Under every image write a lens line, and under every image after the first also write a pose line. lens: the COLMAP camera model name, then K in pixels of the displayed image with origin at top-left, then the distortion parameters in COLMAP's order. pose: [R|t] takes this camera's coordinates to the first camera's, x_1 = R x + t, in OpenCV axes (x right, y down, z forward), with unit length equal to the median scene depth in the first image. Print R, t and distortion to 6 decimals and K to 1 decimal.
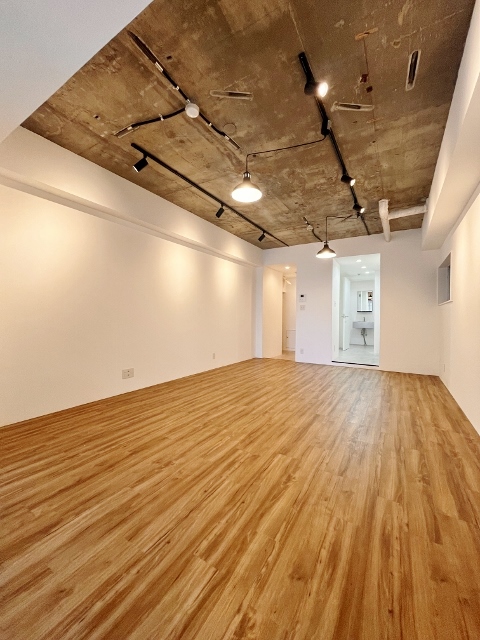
lens RADIAL K [[258.6, 0, 240.6], [0, 258.6, 317.2], [0, 0, 1]] dist [-0.002677, -0.000100]
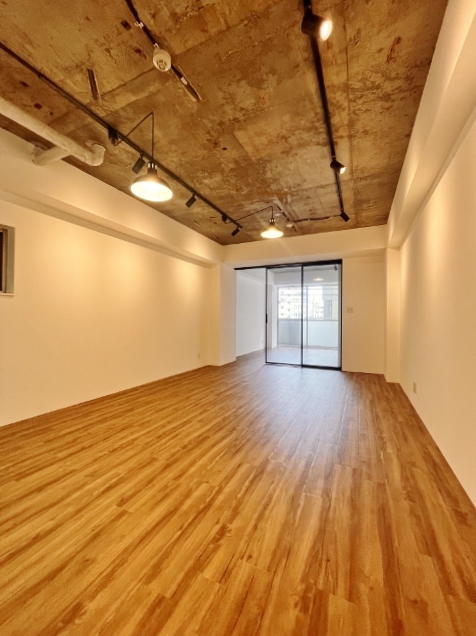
lens RADIAL K [[257.0, 0, 238.6], [0, 257.0, 315.2], [0, 0, 1]] dist [-0.002677, -0.000100]
pose [[-0.993678, -0.019725, -0.110519, 0.286822], [-0.018212, 0.999726, -0.014683, -0.007312], [0.110779, -0.012578, -0.993766, 1.933041]]
